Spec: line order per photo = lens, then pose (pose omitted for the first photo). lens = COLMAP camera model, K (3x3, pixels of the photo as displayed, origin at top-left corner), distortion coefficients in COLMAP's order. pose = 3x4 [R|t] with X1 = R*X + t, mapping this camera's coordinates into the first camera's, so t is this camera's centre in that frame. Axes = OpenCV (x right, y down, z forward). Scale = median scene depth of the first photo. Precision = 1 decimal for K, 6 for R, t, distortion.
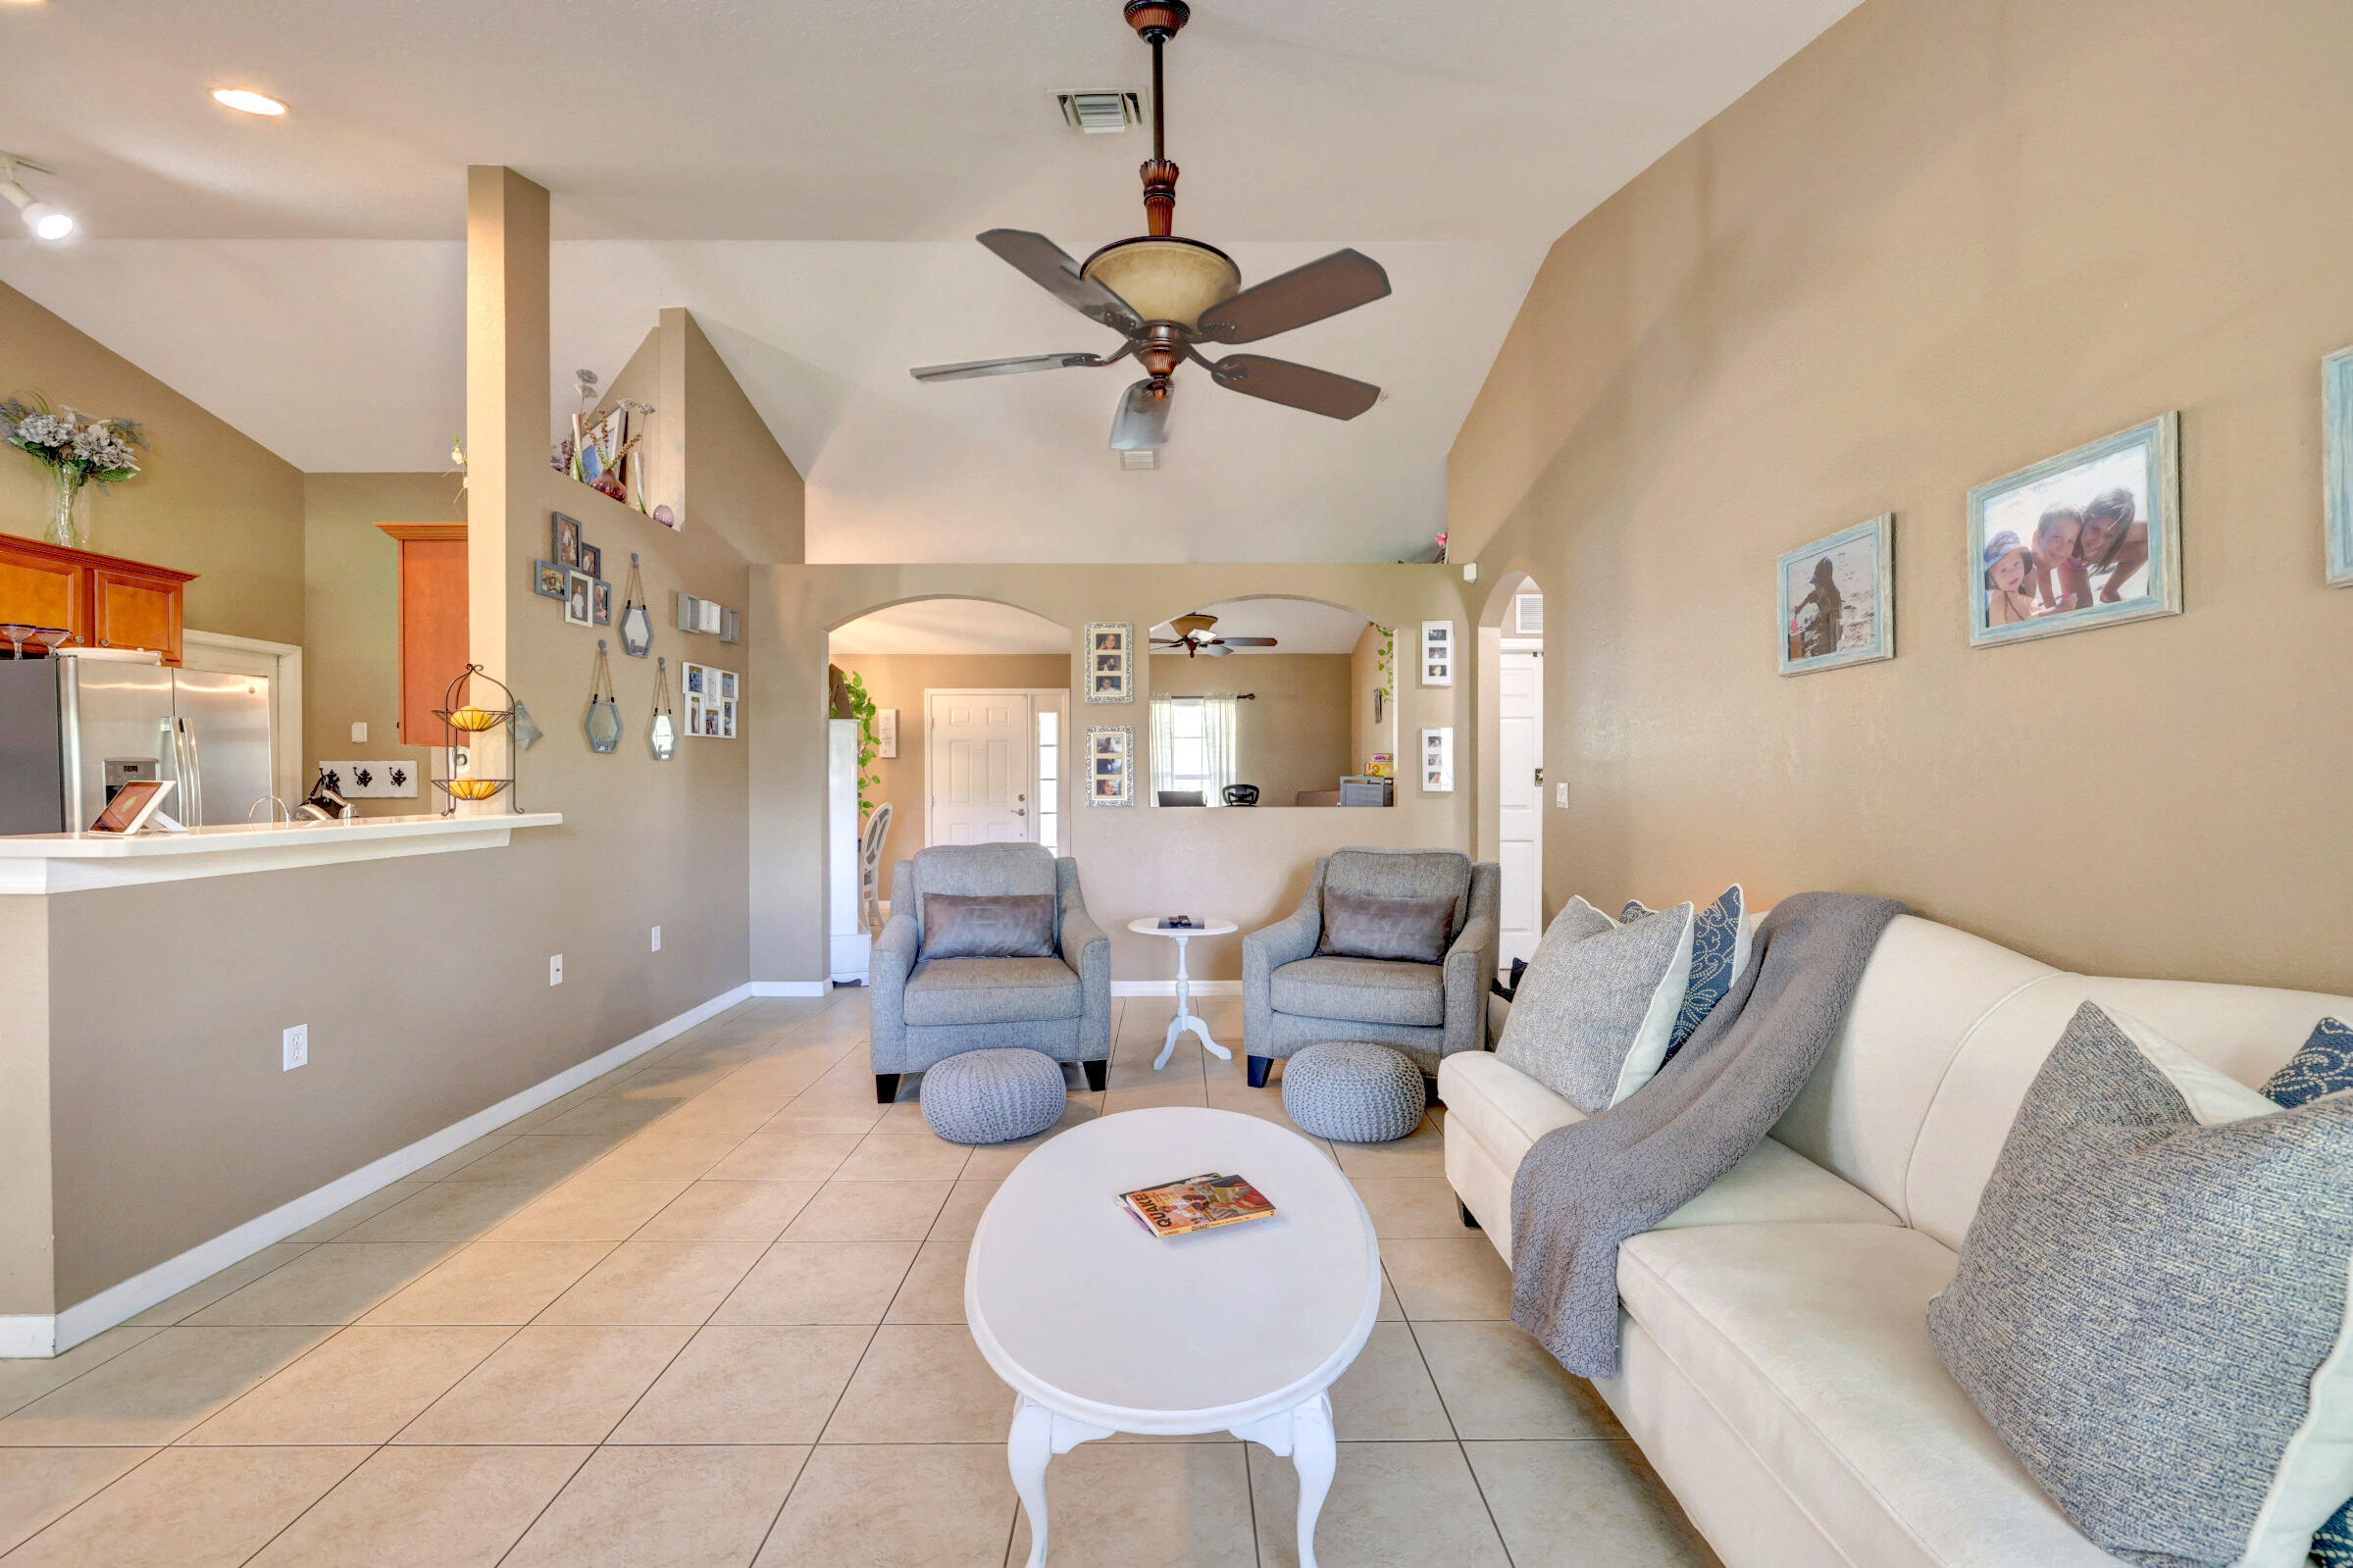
lens RADIAL K [[974.8, 0, 1182.8], [0, 974.8, 783.7], [0, 0, 1]] dist [-0.002834, 0.000145]
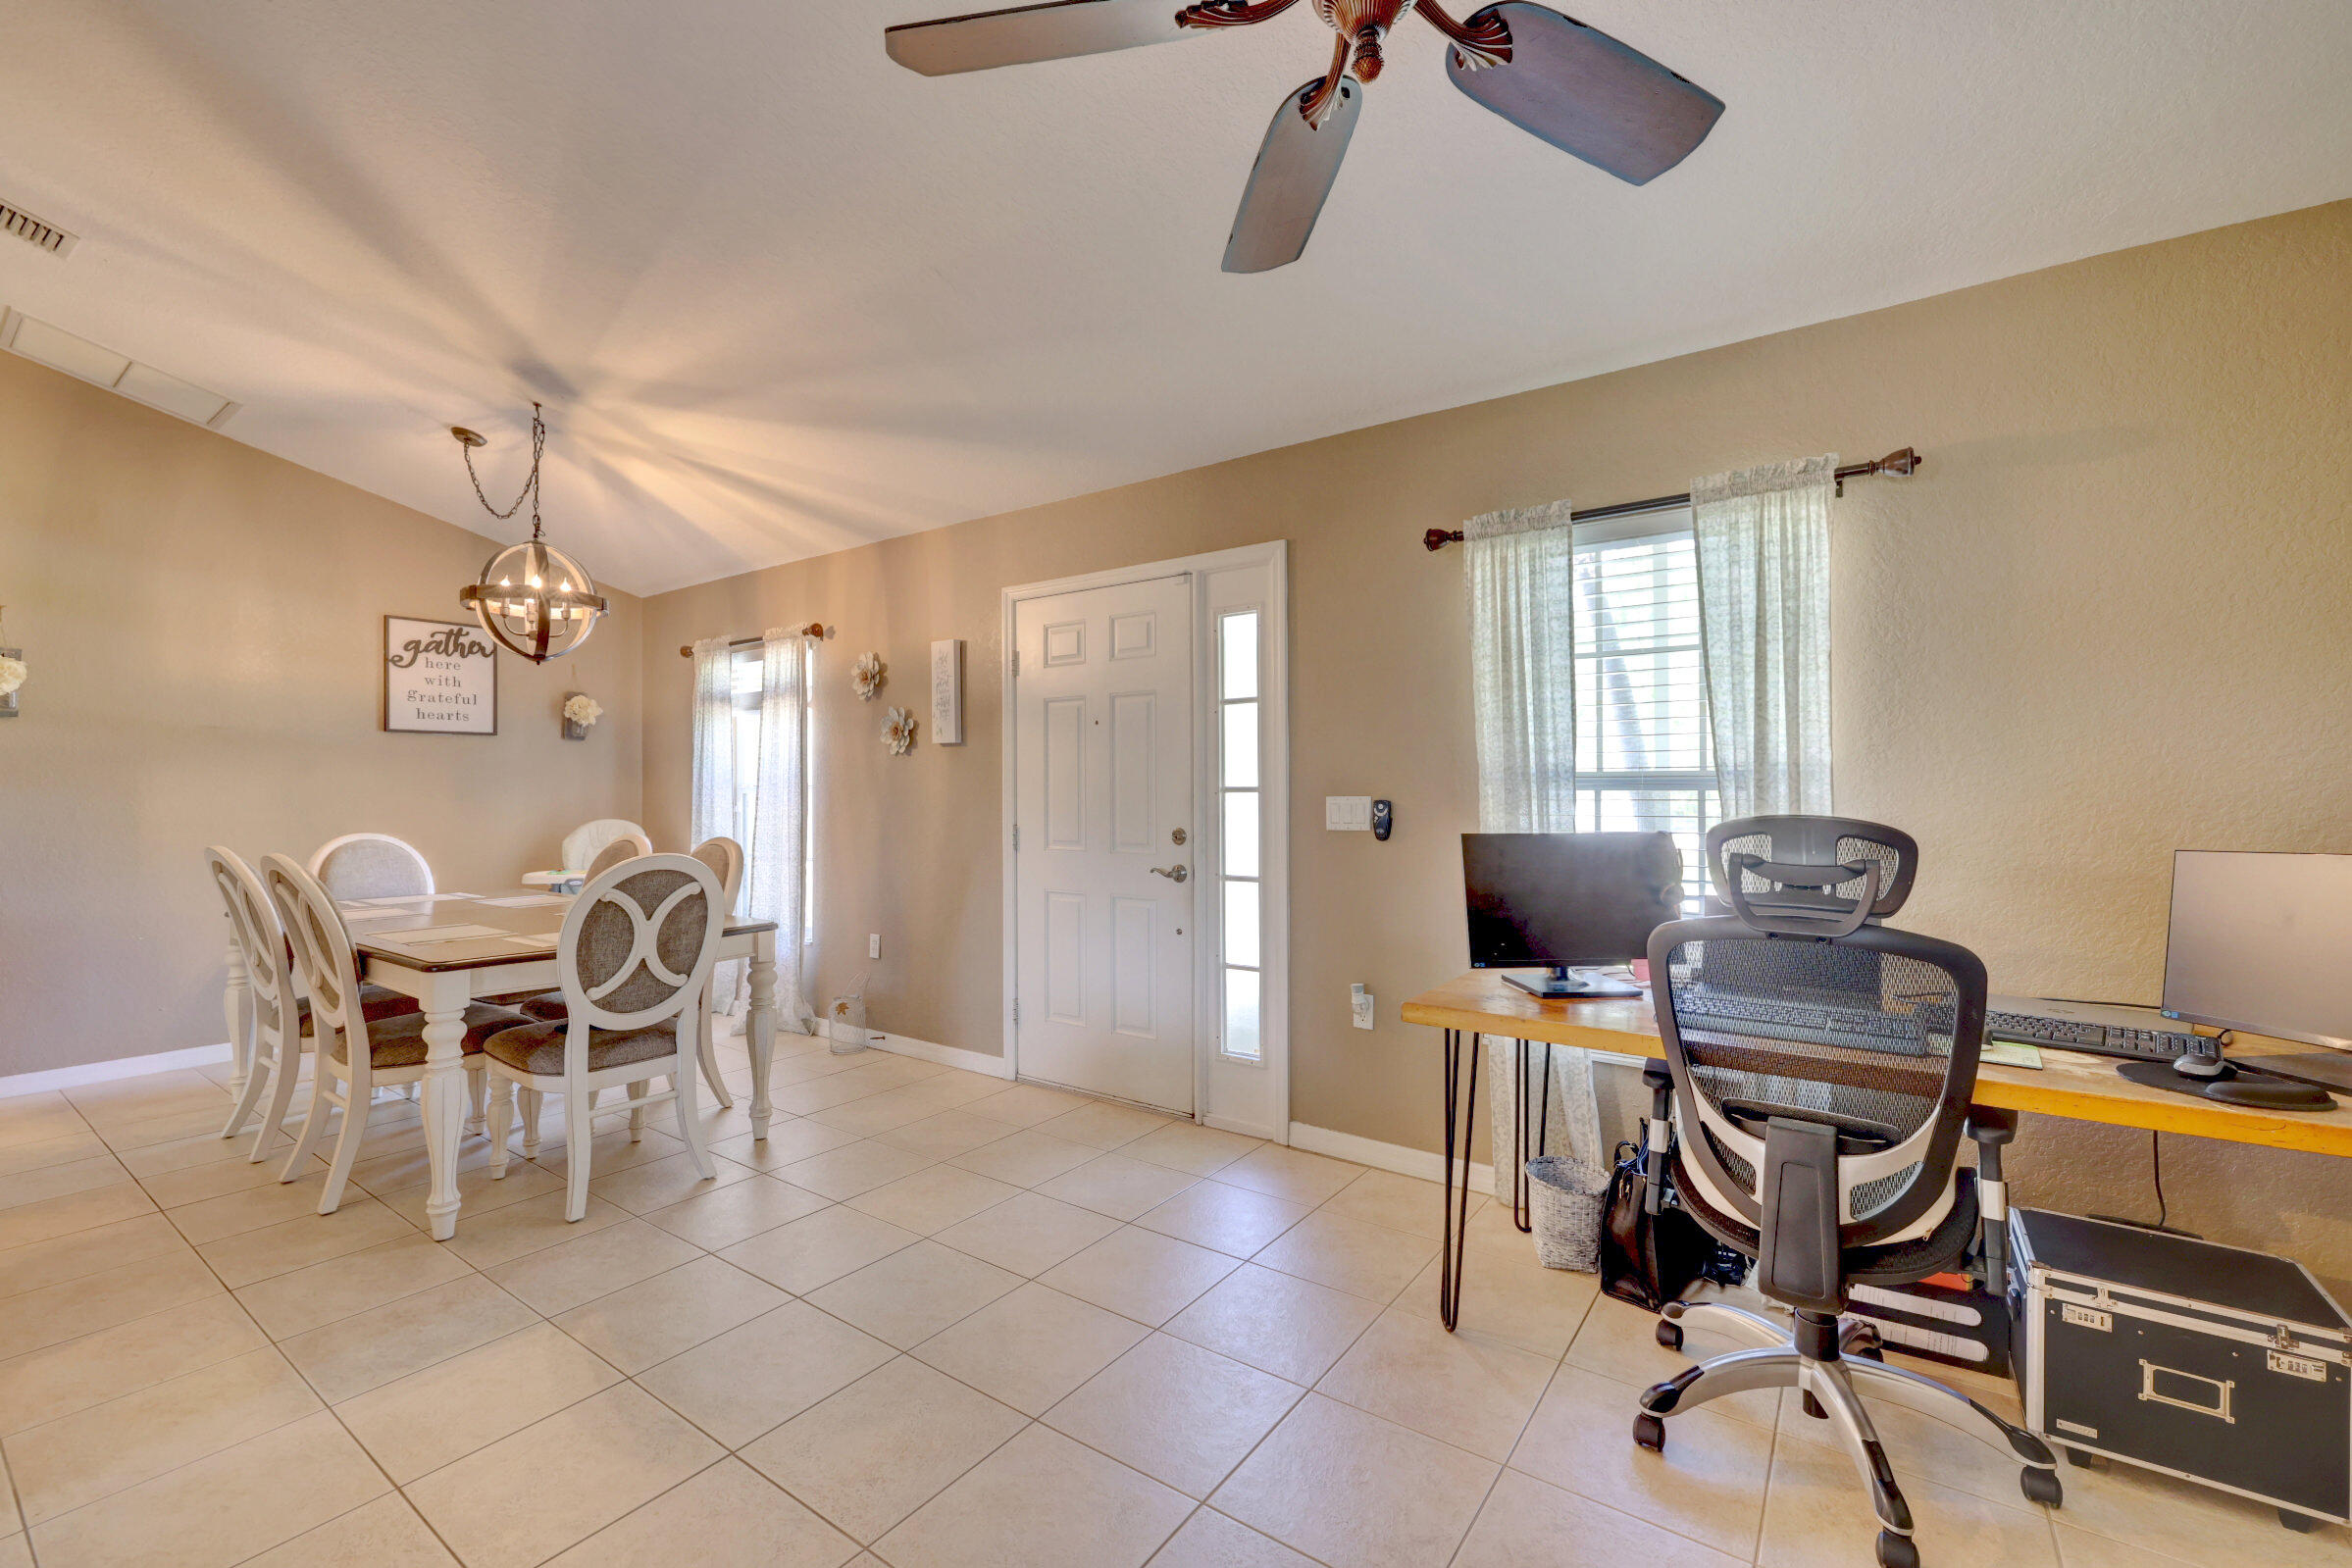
lens RADIAL K [[974.4, 0, 1183.0], [0, 974.4, 778.5], [0, 0, 1]] dist [-0.002834, 0.000145]
pose [[0.806803, -0.006579, -0.590784, 0.137899], [-0.000455, 0.999931, -0.011757, -0.008646], [0.590820, 0.009754, 0.806744, 1.393723]]
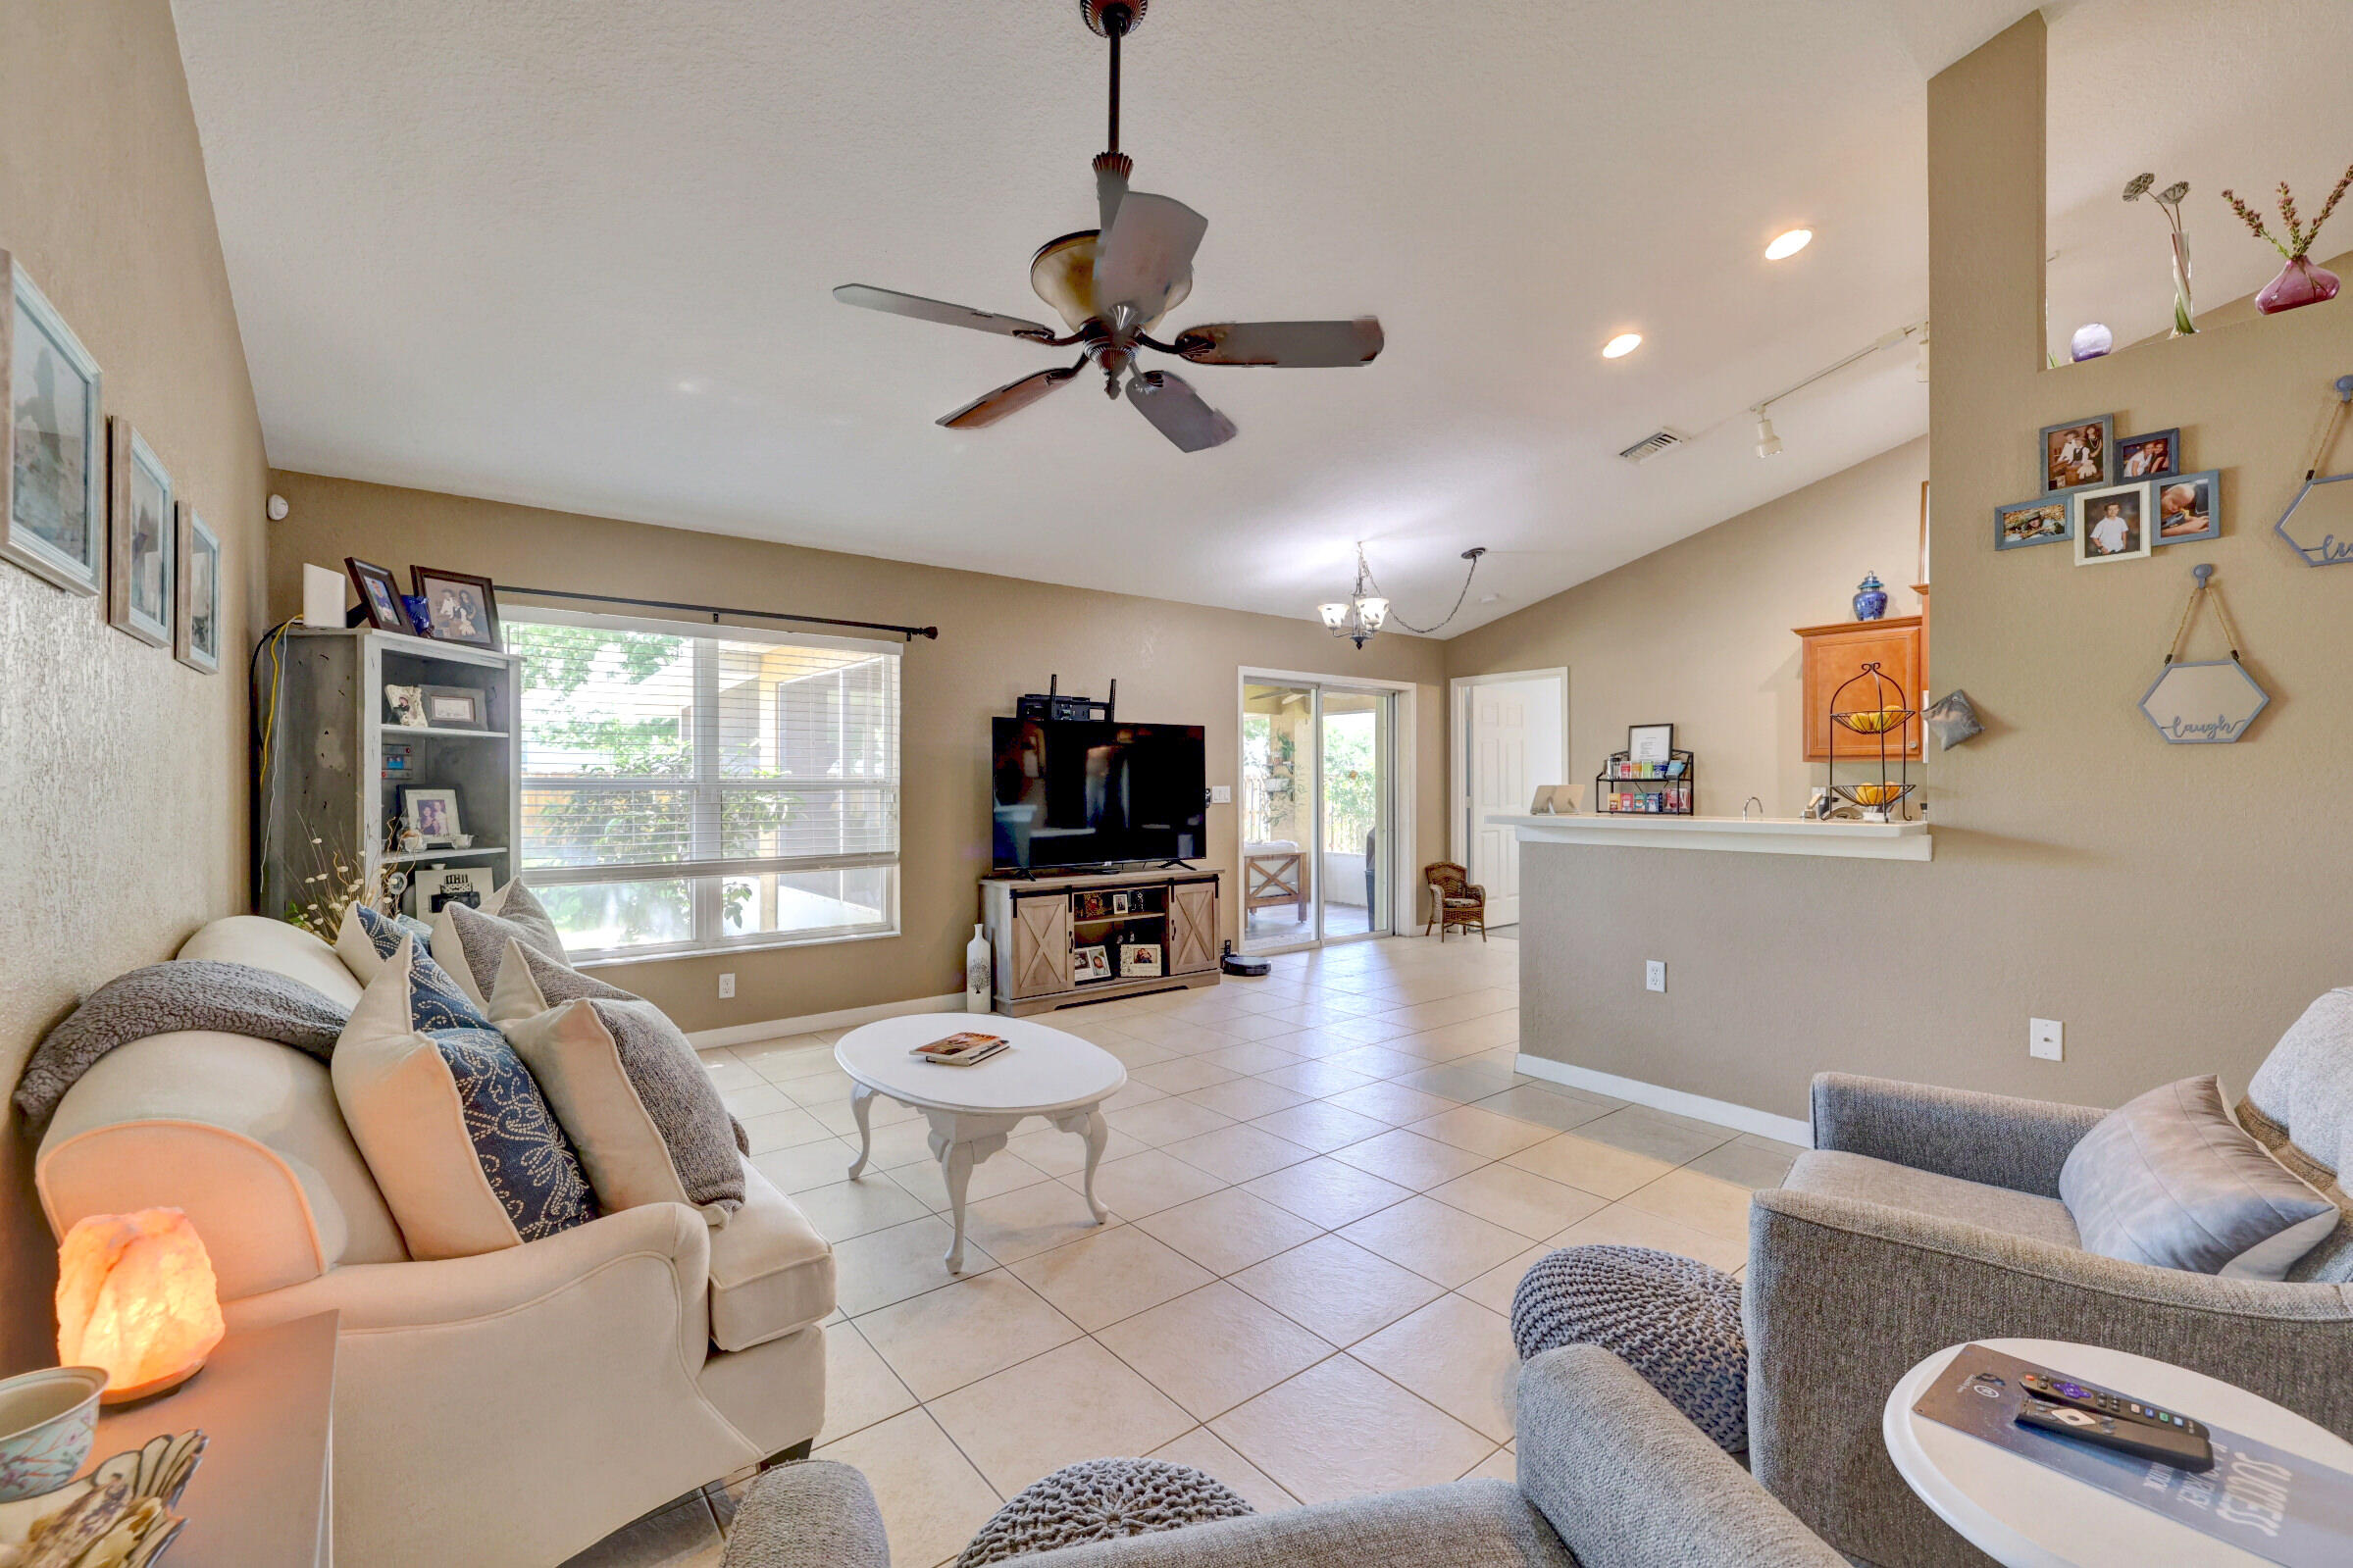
lens RADIAL K [[974.8, 0, 1179.1], [0, 974.8, 781.6], [0, 0, 1]] dist [-0.002834, 0.000145]
pose [[-0.786843, 0.001569, -0.617152, 0.283192], [-0.000892, 0.999993, 0.003679, -0.007461], [0.617153, 0.003445, -0.786836, 0.972791]]
